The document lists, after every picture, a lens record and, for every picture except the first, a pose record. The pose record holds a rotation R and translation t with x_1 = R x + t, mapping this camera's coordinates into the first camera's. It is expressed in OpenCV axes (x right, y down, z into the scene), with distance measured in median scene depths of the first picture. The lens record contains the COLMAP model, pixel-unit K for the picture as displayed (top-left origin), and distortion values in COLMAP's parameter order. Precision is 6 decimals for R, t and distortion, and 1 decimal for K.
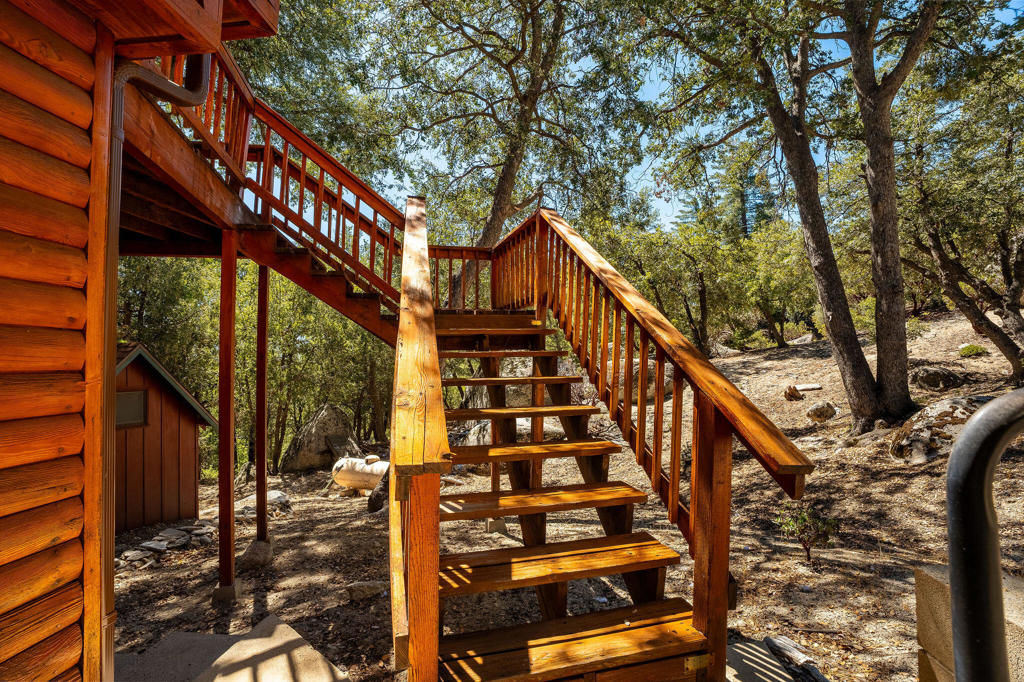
lens RADIAL K [[476.0, 0, 512.0], [0, 476.0, 341.0], [0, 0, 1]] dist [-0.057462, 0.021974]
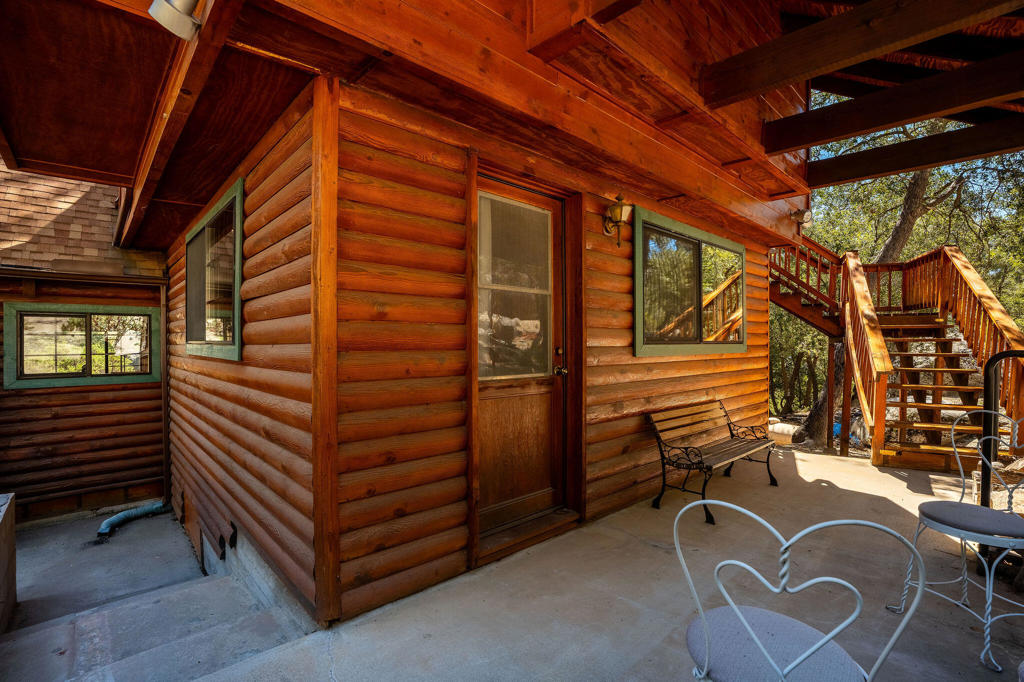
lens RADIAL K [[476.0, 0, 512.0], [0, 476.0, 341.0], [0, 0, 1]] dist [-0.057462, 0.021974]
pose [[0.741838, 0.011951, -0.670472, 0.025588], [0.017308, 0.999167, 0.036961, -0.054723], [0.670355, -0.039024, 0.741013, -1.197976]]
